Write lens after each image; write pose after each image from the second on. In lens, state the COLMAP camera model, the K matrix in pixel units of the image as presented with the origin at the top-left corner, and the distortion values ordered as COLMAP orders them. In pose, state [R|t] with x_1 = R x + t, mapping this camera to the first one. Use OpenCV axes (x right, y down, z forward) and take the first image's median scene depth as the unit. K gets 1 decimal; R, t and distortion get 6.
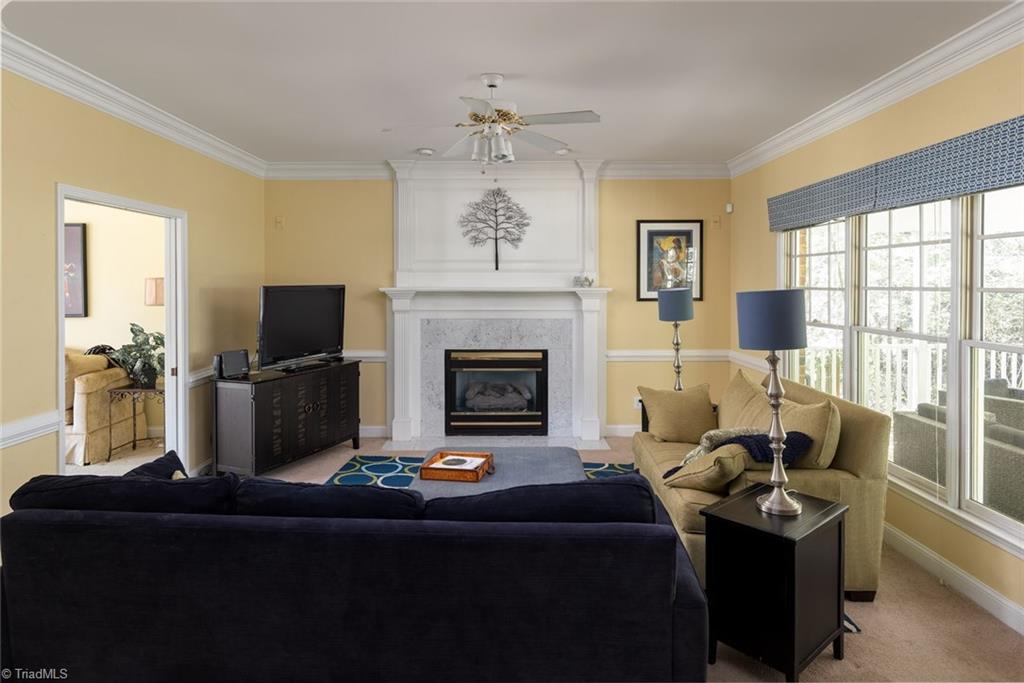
lens RADIAL K [[598.4, 0, 511.8], [0, 598.4, 291.1], [0, 0, 1]] dist [-0.002026, 0.000560]
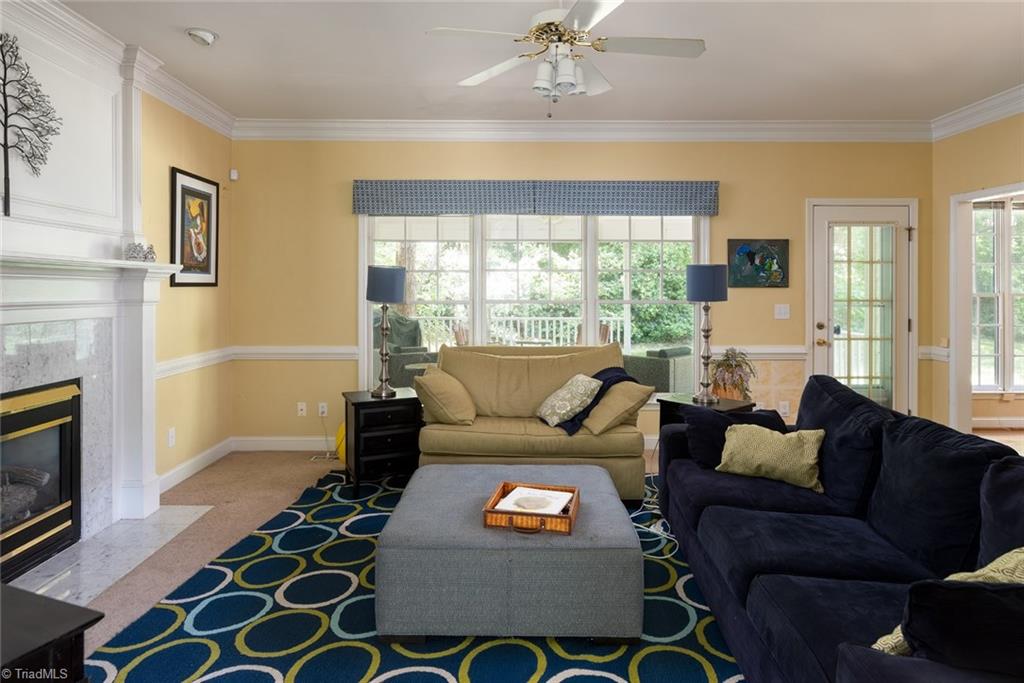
lens RADIAL K [[611.2, 0, 507.8], [0, 611.2, 289.8], [0, 0, 1]] dist [-0.002066, -0.002096]
pose [[-0.004163, -0.000235, 0.999991, -0.482451], [0.012158, 0.999926, 0.000285, 0.024642], [-0.999917, 0.012160, -0.004160, 0.625814]]
